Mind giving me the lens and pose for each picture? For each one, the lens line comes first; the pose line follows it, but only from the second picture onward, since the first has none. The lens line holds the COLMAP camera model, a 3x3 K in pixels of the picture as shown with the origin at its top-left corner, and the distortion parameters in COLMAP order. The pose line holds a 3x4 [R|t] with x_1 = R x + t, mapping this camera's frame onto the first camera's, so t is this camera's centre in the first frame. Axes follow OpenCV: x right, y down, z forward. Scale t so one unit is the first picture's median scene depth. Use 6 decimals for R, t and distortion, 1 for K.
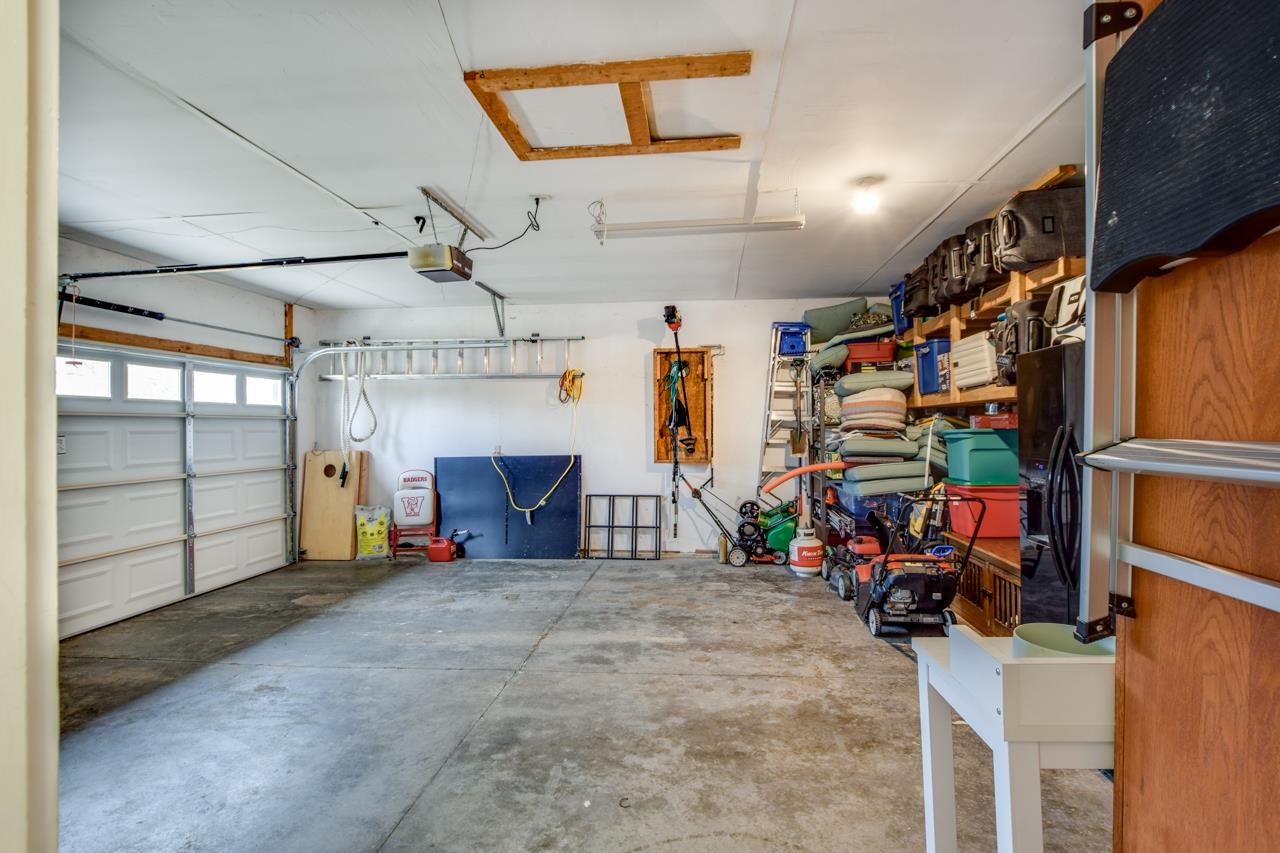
lens RADIAL K [[573.0, 0, 640.0], [0, 573.0, 426.5], [0, 0, 1]] dist [-0.029824, 0.000271]
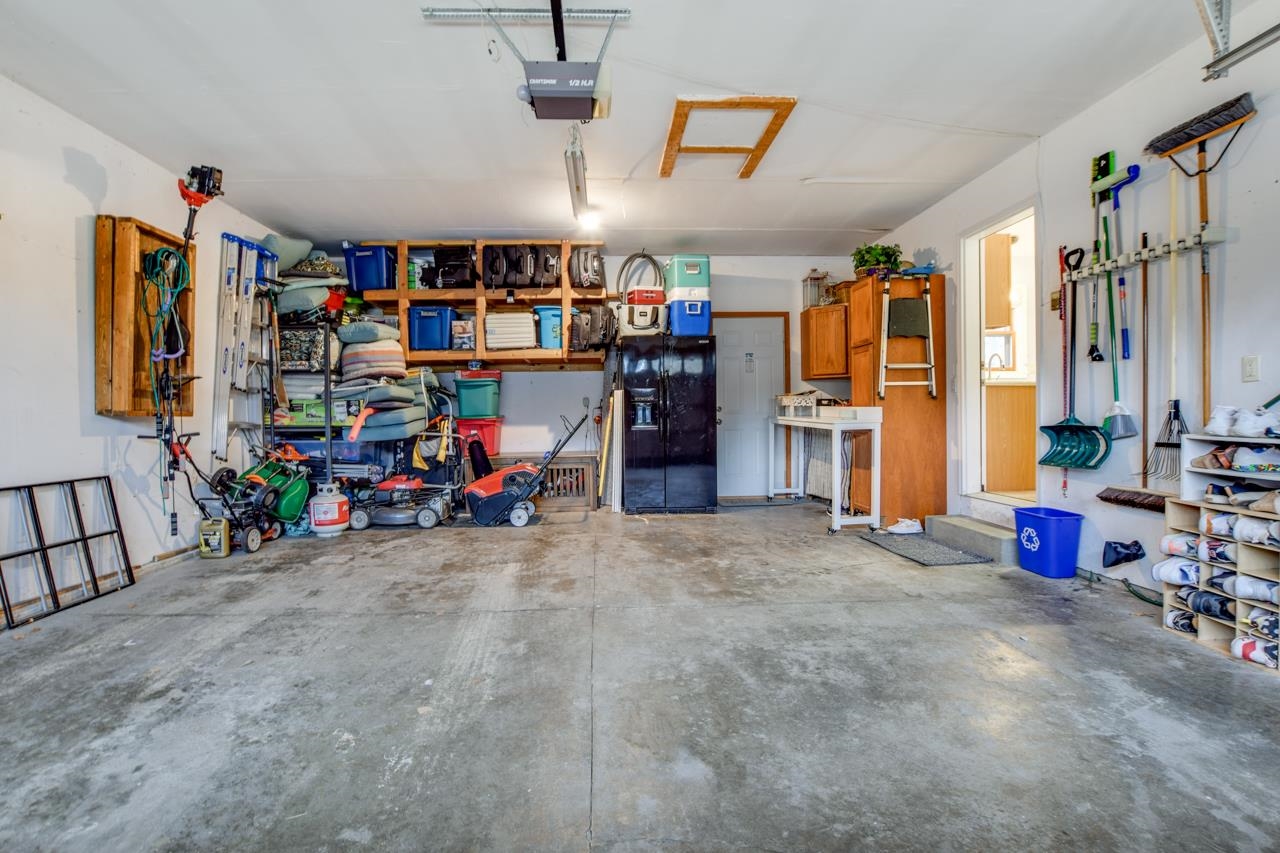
lens RADIAL K [[573.0, 0, 640.0], [0, 573.0, 426.5], [0, 0, 1]] dist [-0.029824, 0.000271]
pose [[-0.146451, -0.018142, 0.989052, -0.742326], [0.009119, 0.999765, 0.019689, 0.082652], [-0.989176, 0.011903, -0.146251, 0.702799]]
